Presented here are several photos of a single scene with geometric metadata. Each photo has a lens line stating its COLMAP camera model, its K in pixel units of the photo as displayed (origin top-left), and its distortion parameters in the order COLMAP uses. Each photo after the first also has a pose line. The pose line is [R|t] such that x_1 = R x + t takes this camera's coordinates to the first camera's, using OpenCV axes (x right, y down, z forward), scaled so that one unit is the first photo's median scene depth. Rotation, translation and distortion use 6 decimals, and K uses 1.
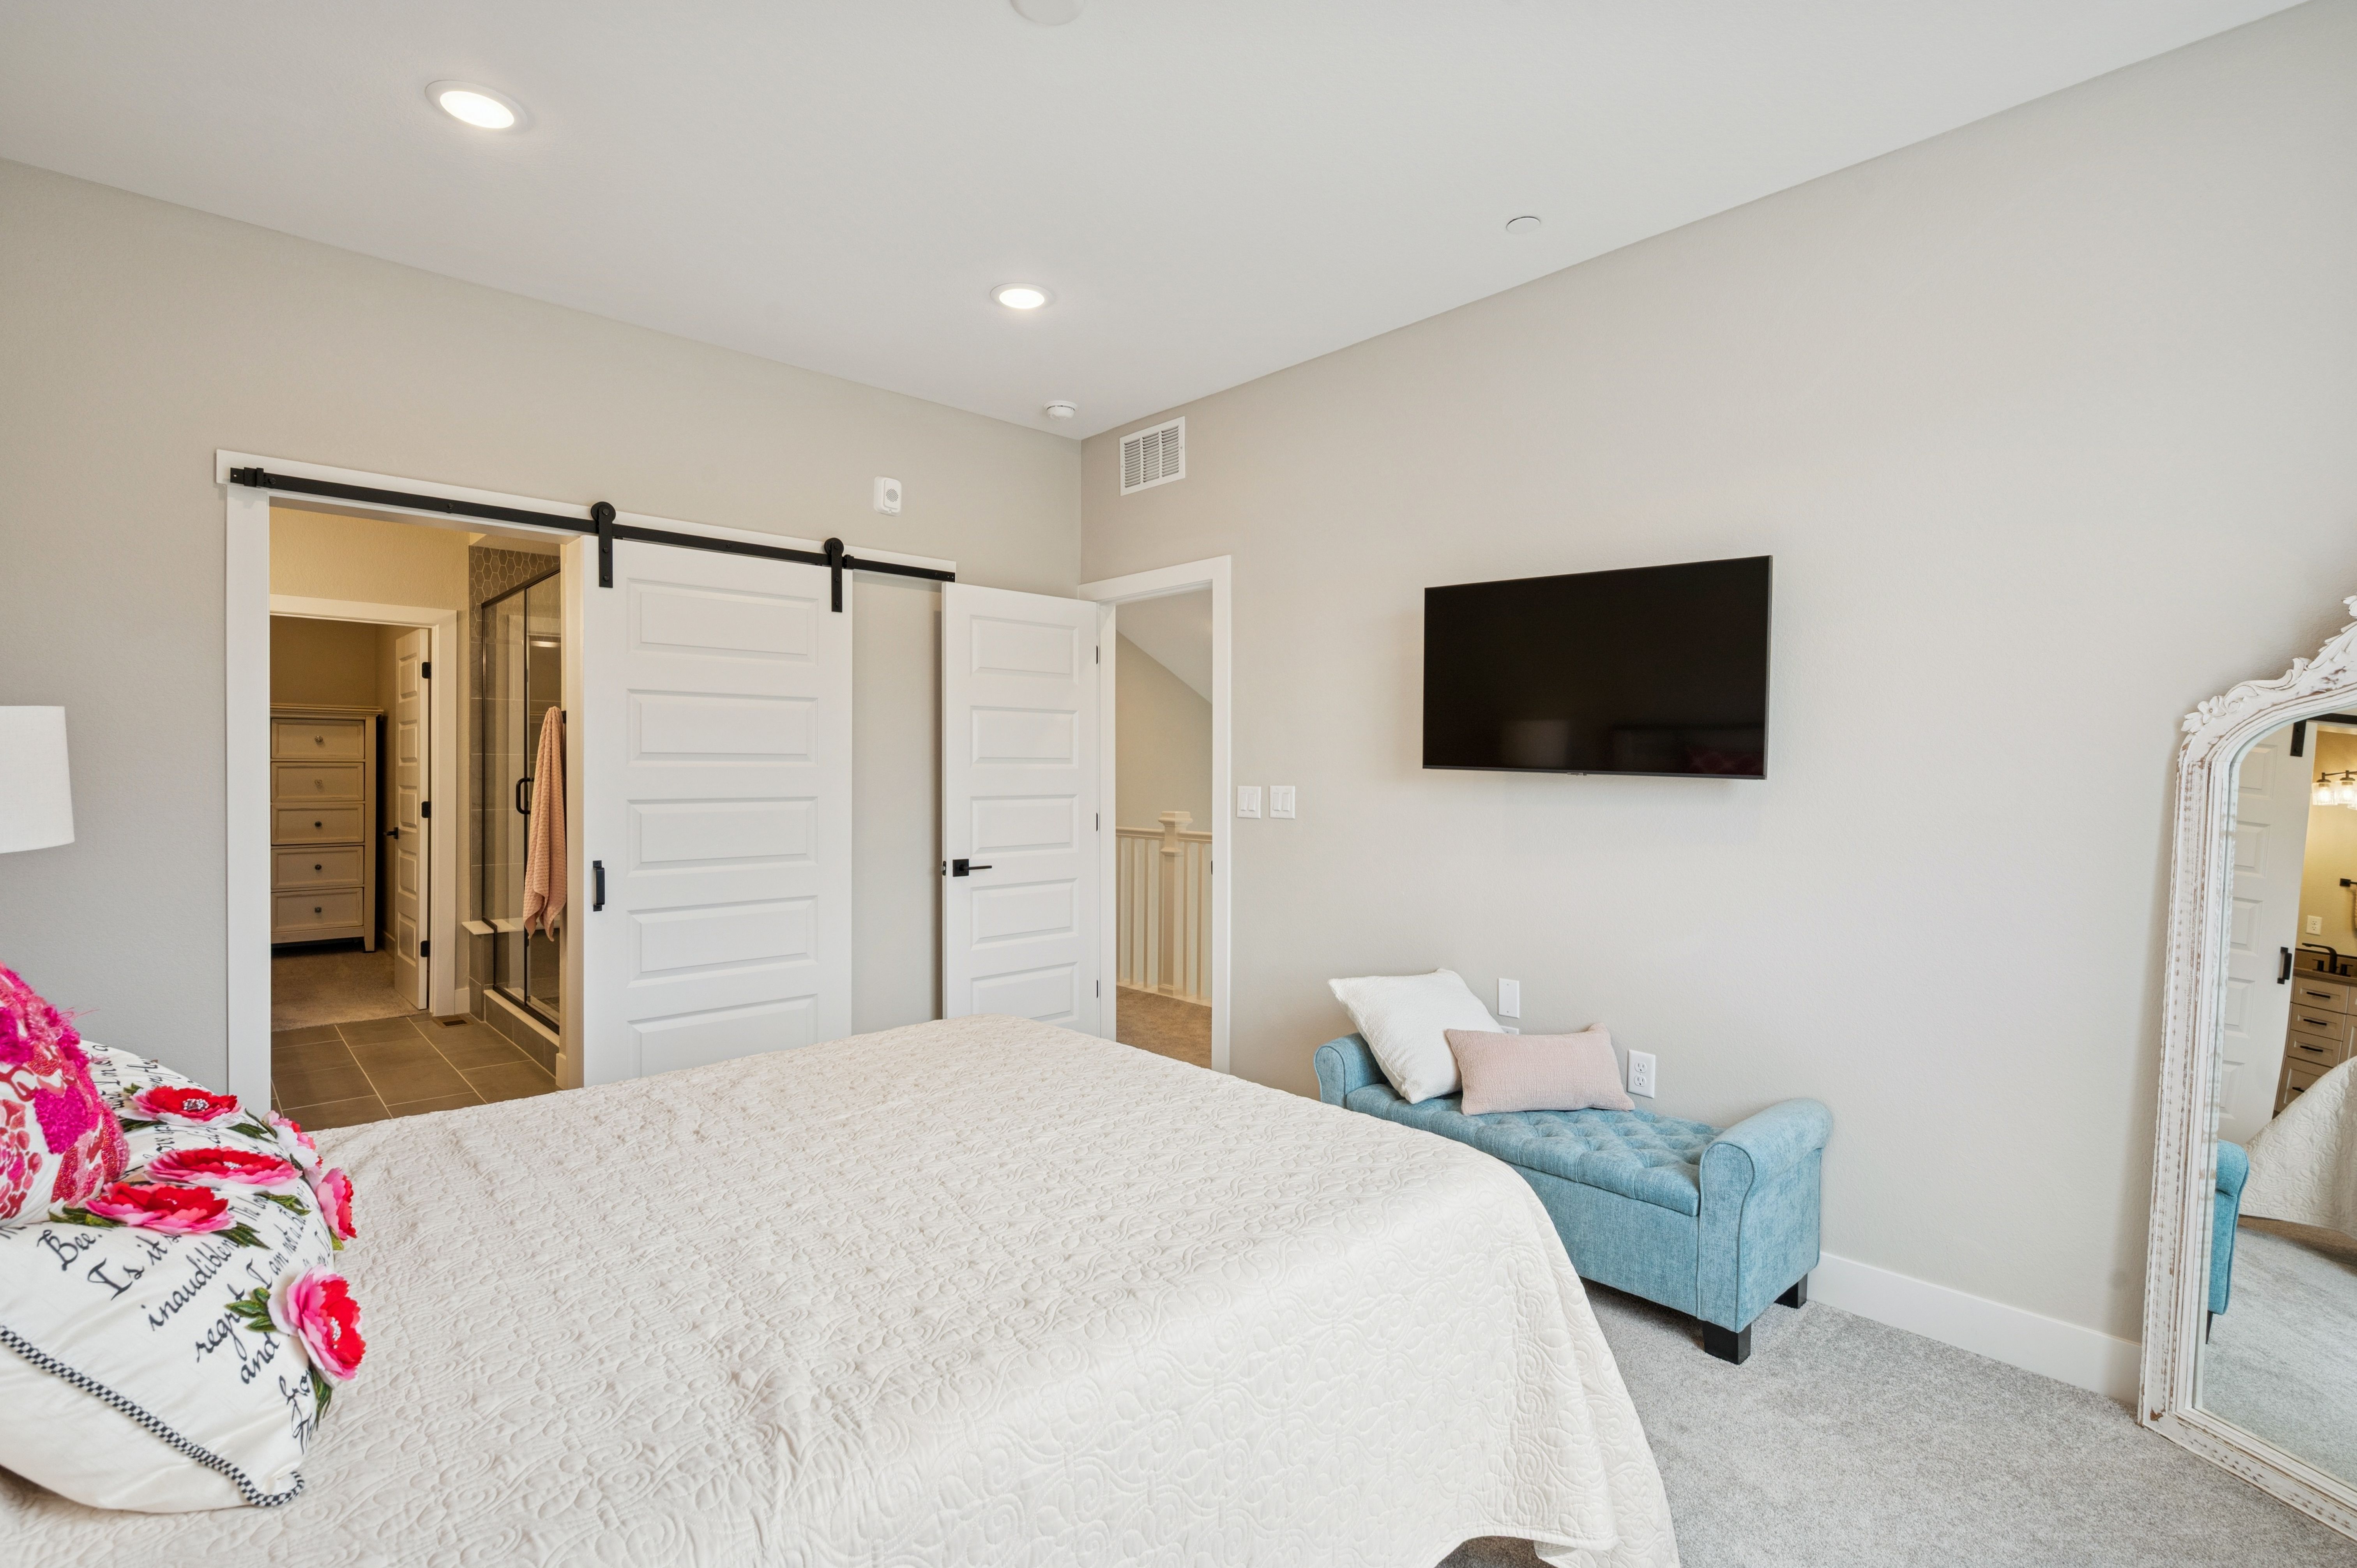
lens RADIAL K [[1089.1, 0, 1174.2], [0, 1089.1, 772.8], [0, 0, 1]] dist [0.000708, -0.002662]
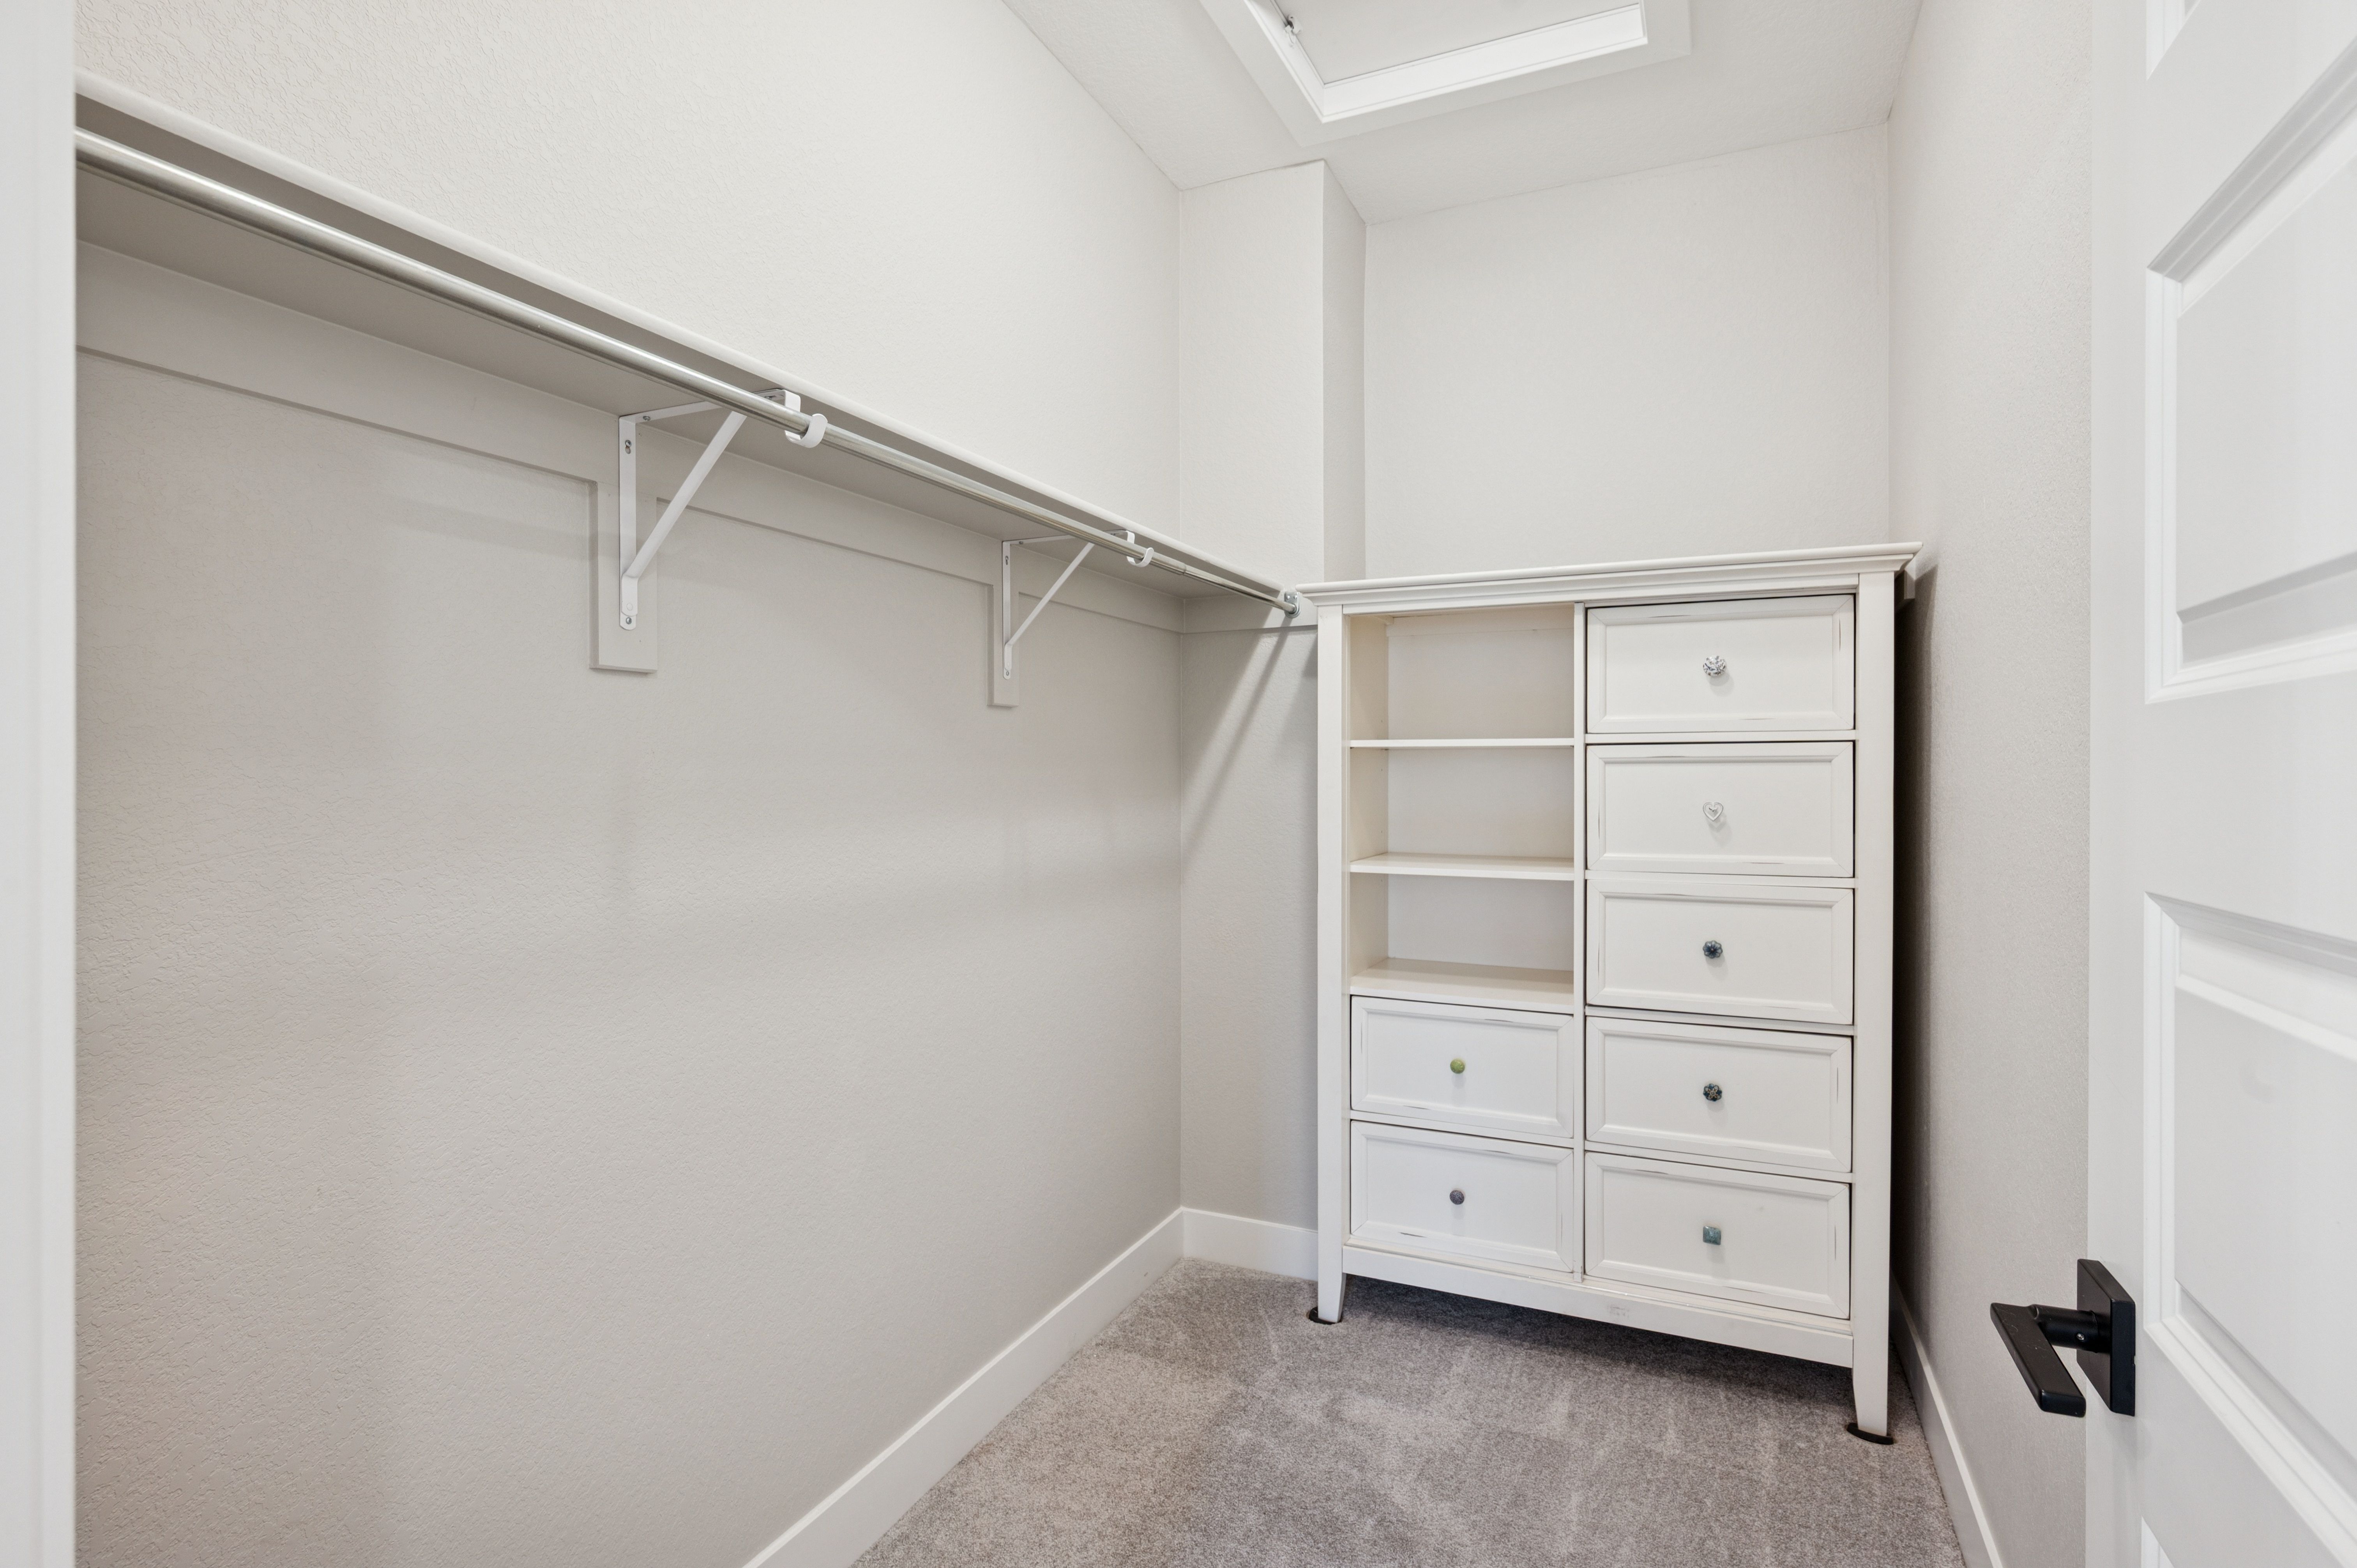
lens RADIAL K [[1164.3, 0, 1179.8], [0, 1164.3, 793.9], [0, 0, 1]] dist [-0.004292, -0.000420]
pose [[0.430678, -0.000404, -0.902506, -0.701940], [-0.000634, 1.000000, -0.000750, 0.005631], [0.902506, 0.000895, 0.430677, 0.913532]]
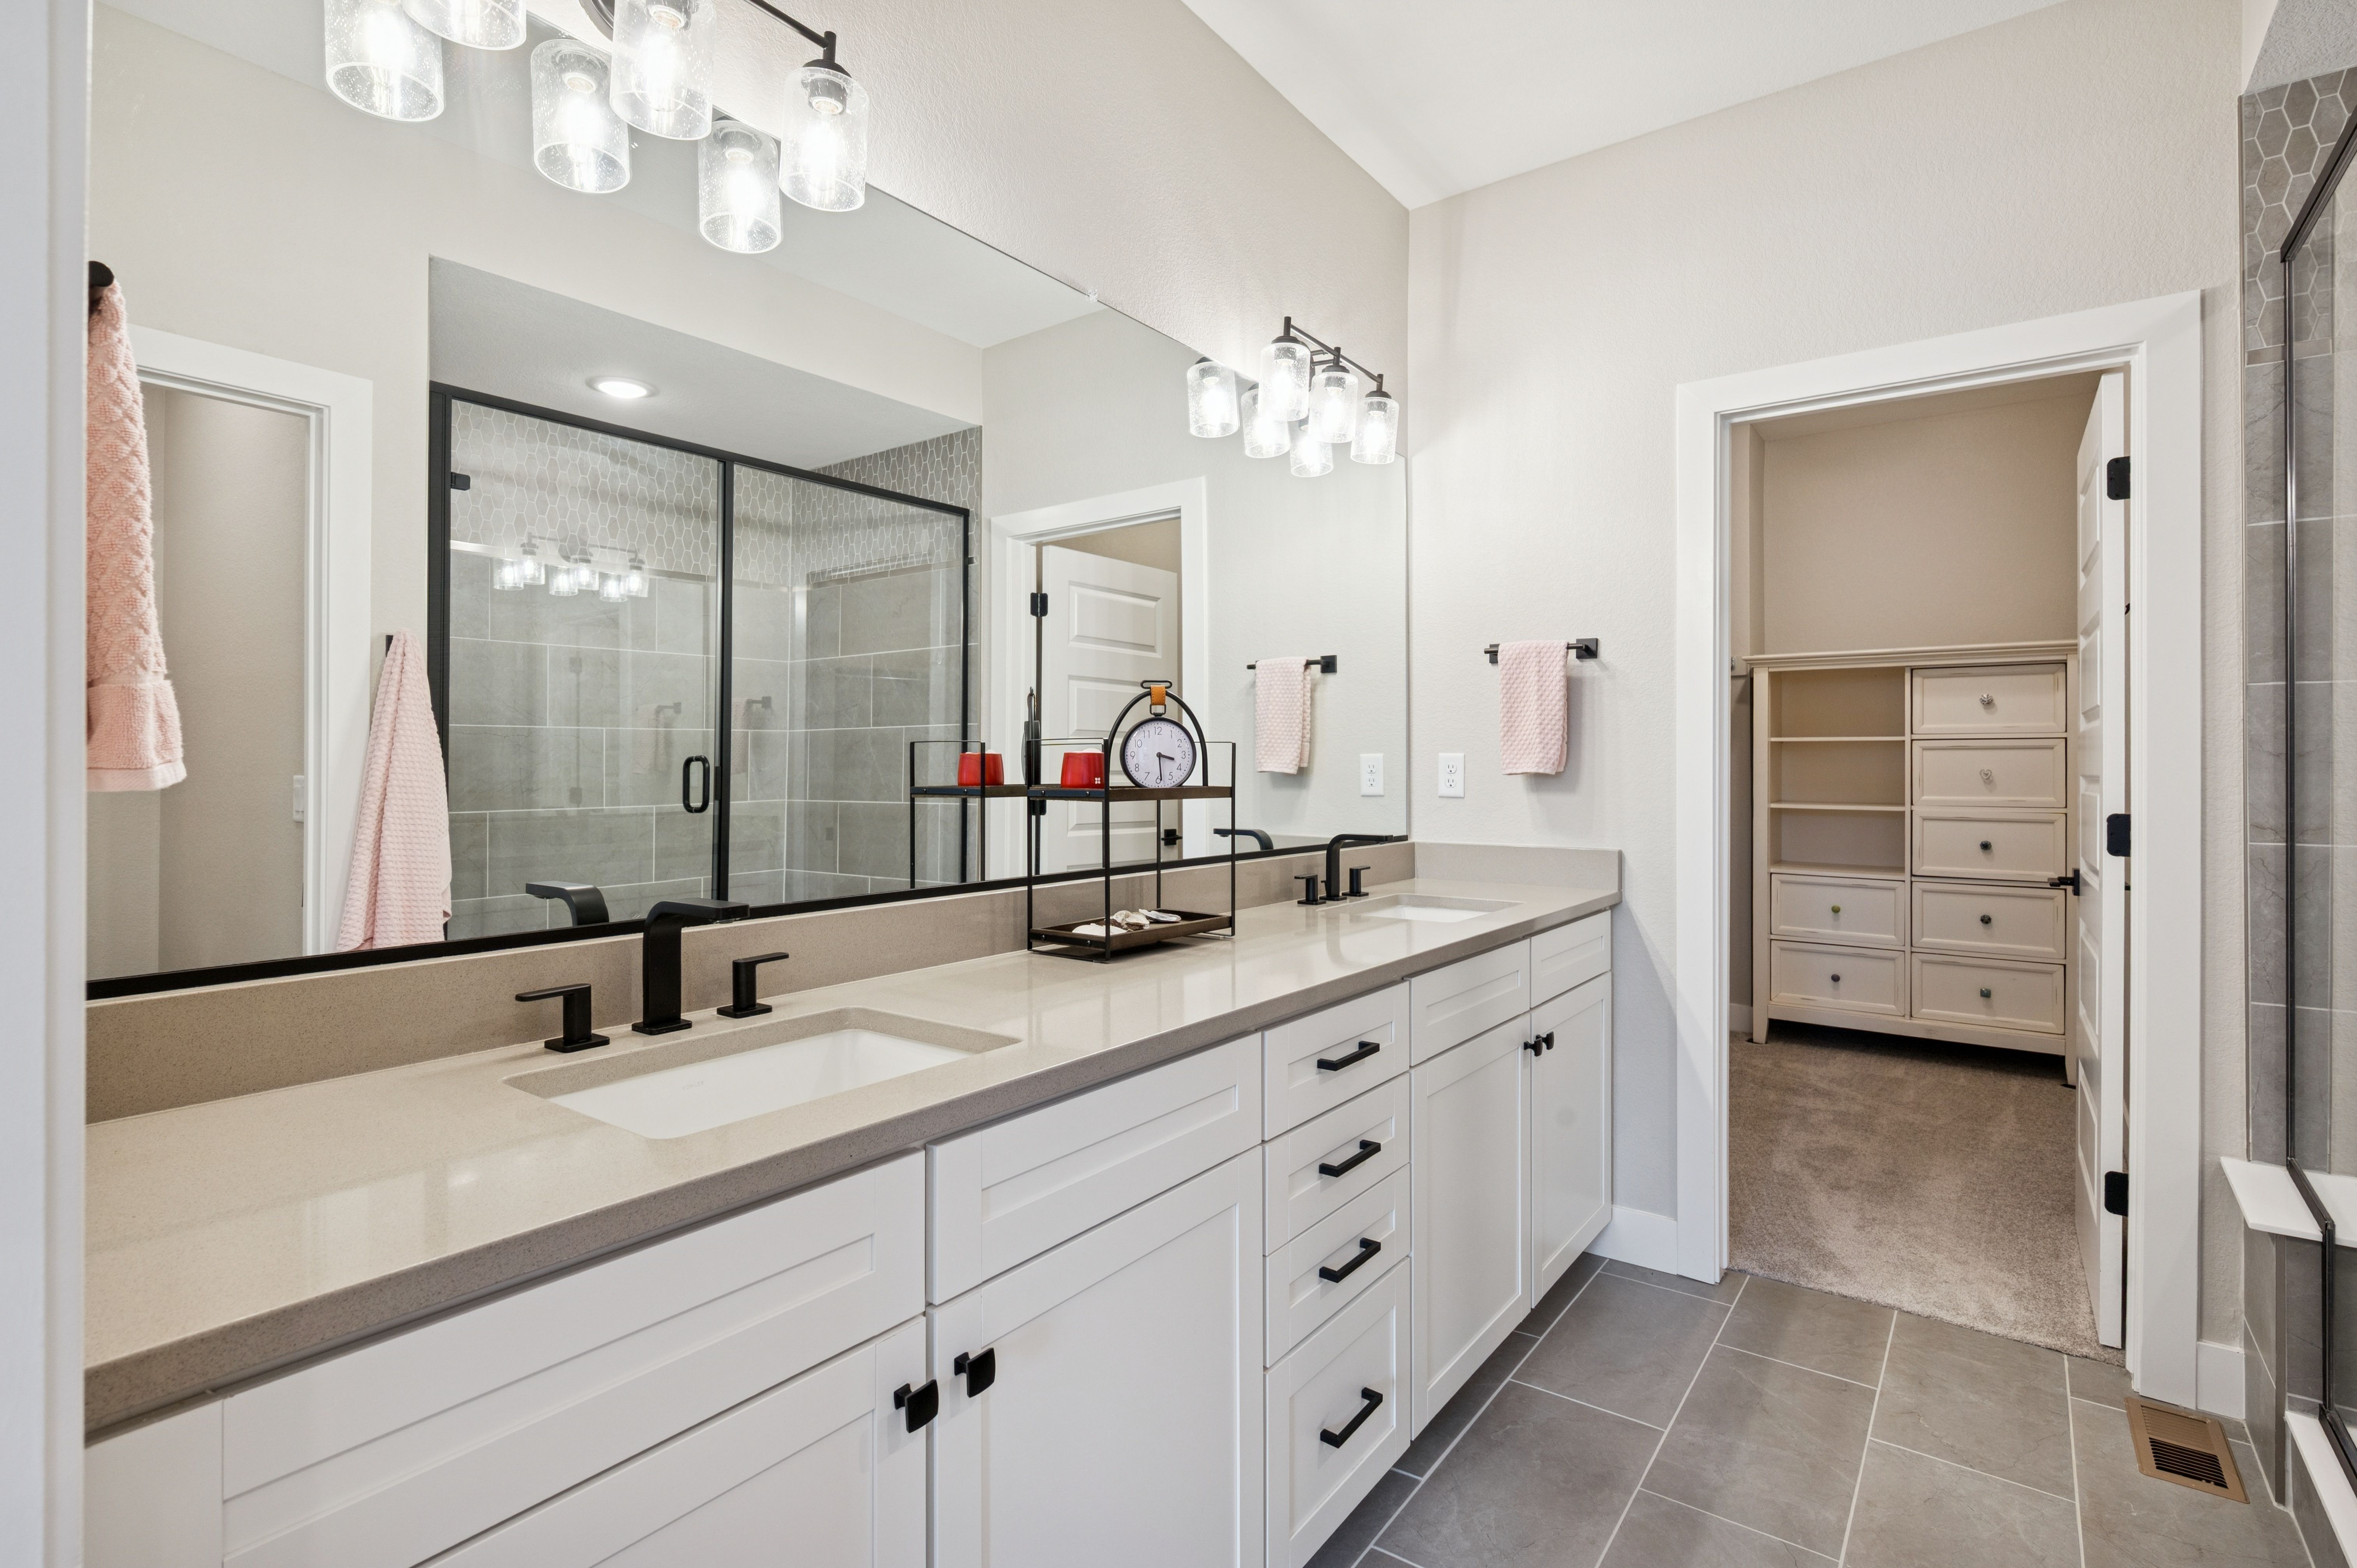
lens RADIAL K [[1089.1, 0, 1181.2], [0, 1089.1, 767.8], [0, 0, 1]] dist [0.000708, -0.002662]
pose [[0.167641, -0.005776, -0.985831, -0.355497], [-0.003274, 0.999974, -0.006416, 0.013107], [0.985843, 0.004303, 0.167618, 0.598209]]
